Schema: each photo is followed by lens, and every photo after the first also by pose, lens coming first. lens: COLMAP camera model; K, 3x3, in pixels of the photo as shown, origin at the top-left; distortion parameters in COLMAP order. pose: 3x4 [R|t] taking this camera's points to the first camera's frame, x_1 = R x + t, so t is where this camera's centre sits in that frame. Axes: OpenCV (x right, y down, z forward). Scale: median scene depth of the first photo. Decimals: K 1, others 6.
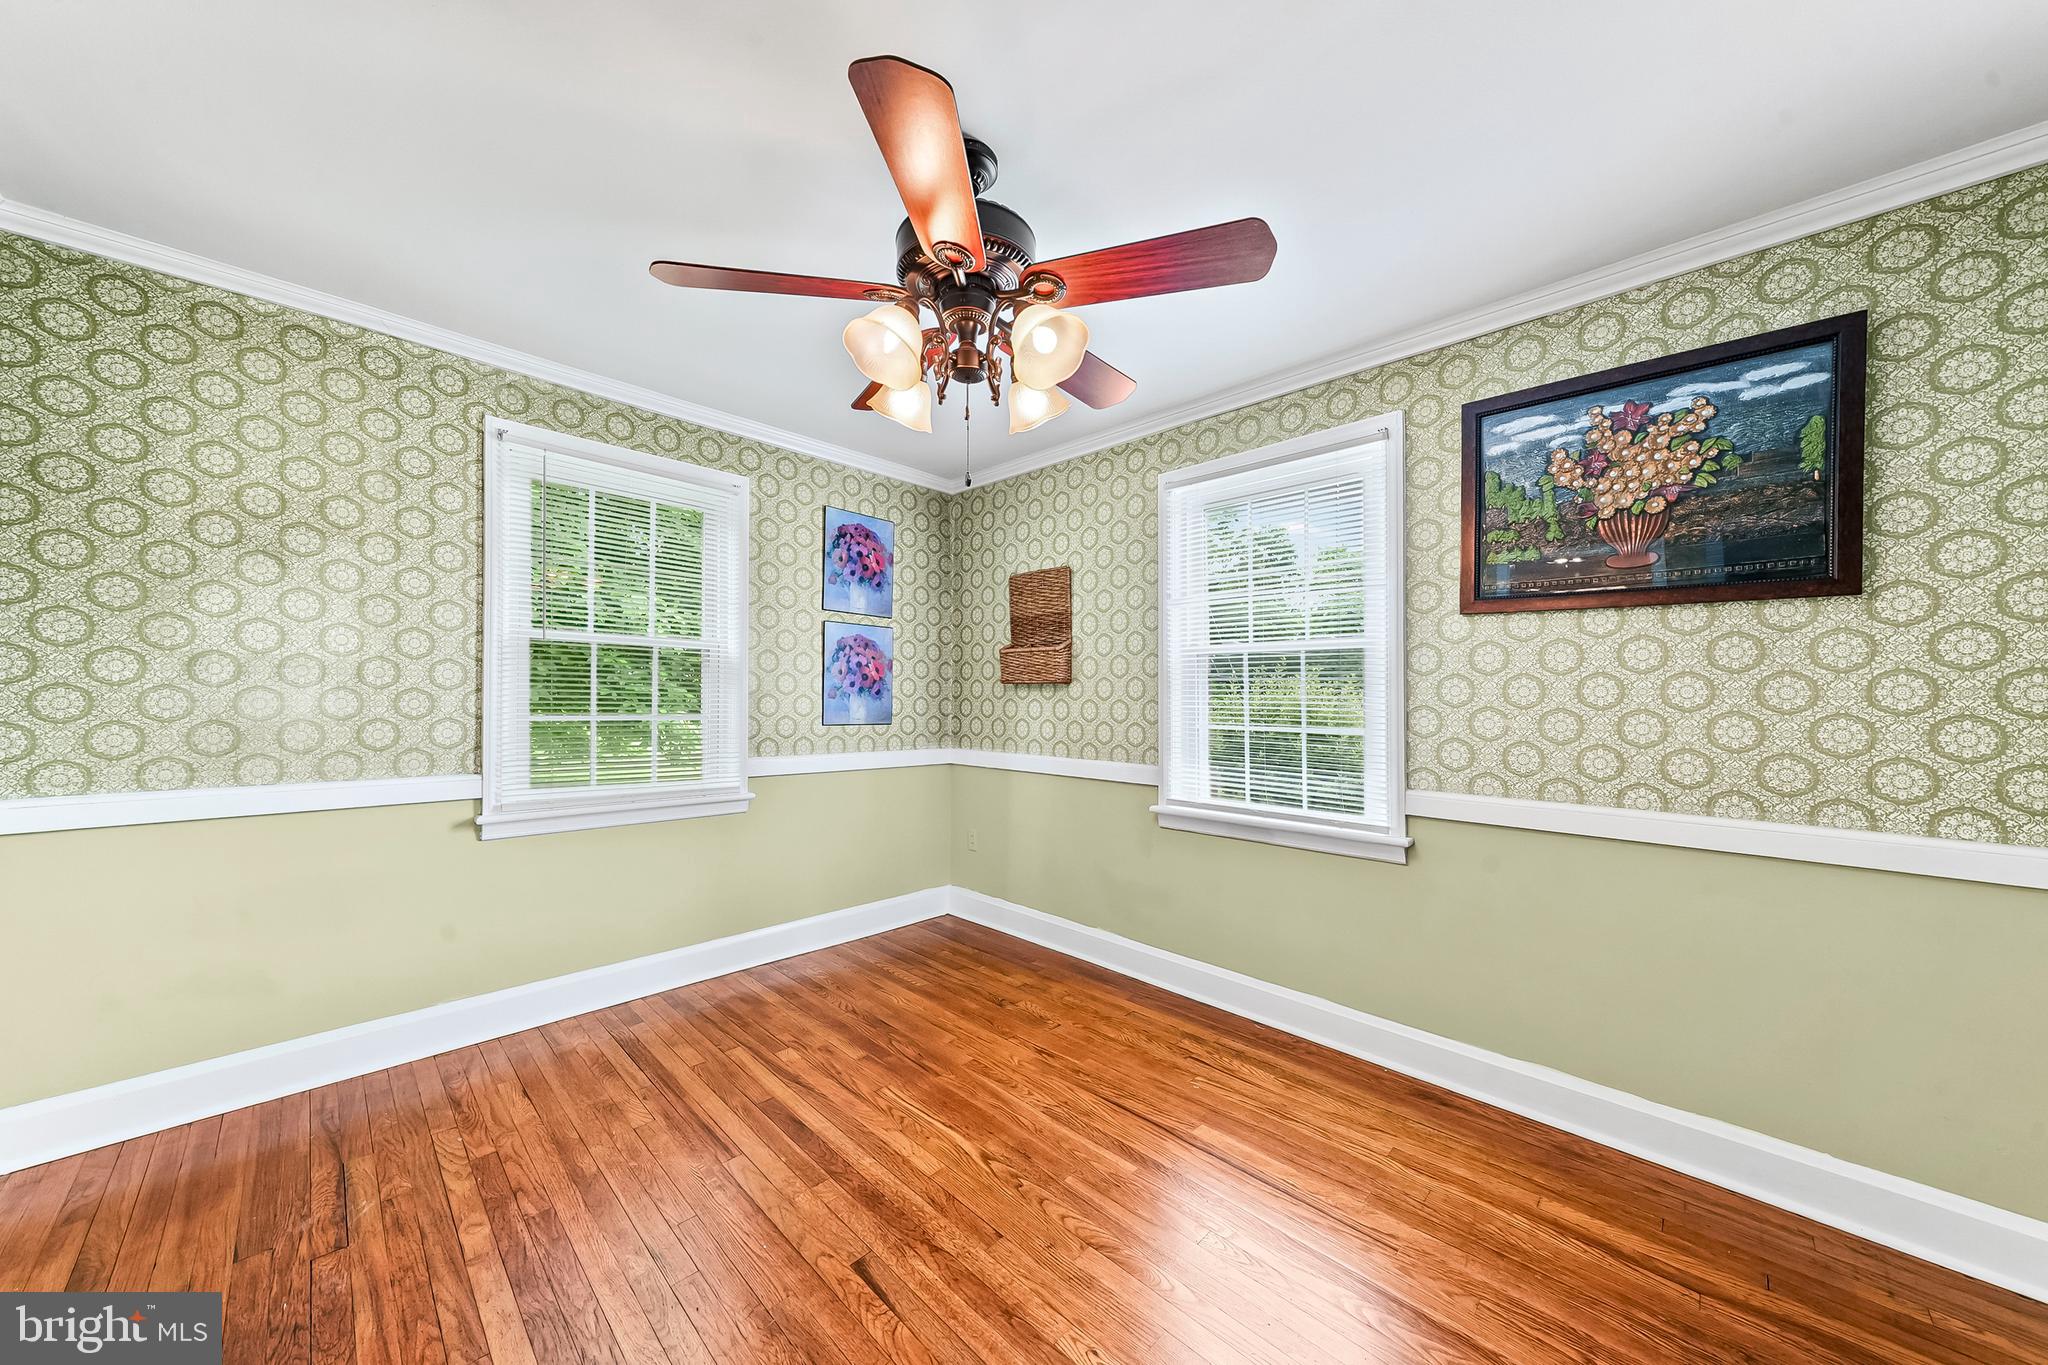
lens RADIAL K [[714.2, 0, 1012.6], [0, 714.2, 694.4], [0, 0, 1]] dist [0.007731, -0.000075]
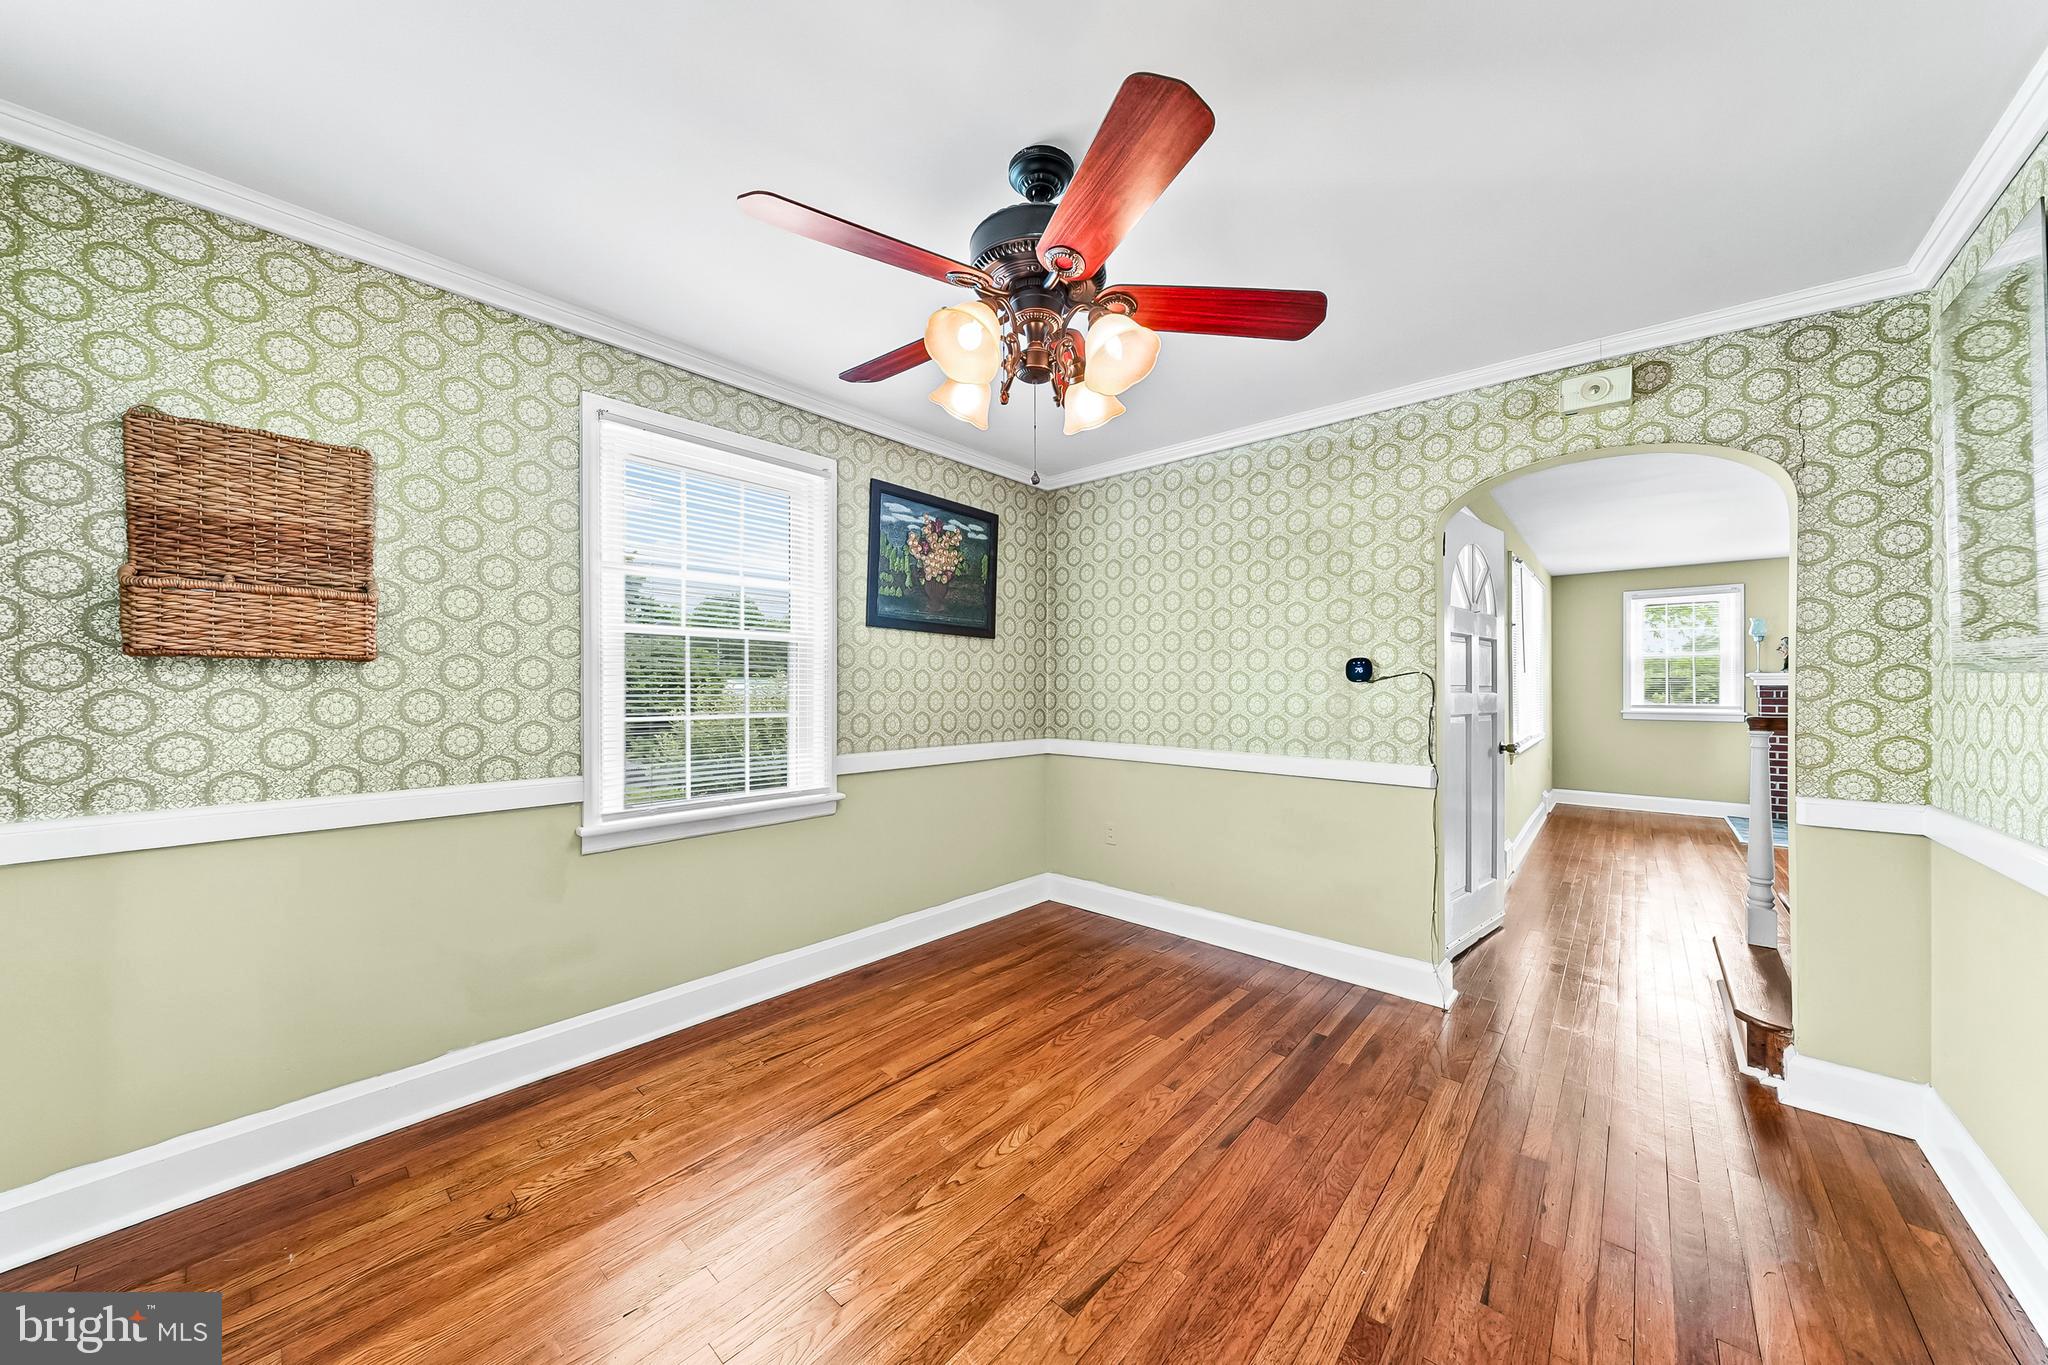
lens RADIAL K [[697.5, 0, 1024.0], [0, 697.5, 682.5], [0, 0, 1]] dist [0.009839, 0.000055]
pose [[-0.063354, -0.002755, 0.997987, -0.752237], [-0.006982, 0.999973, 0.002317, -0.004819], [-0.997967, -0.006821, -0.063372, 0.764722]]
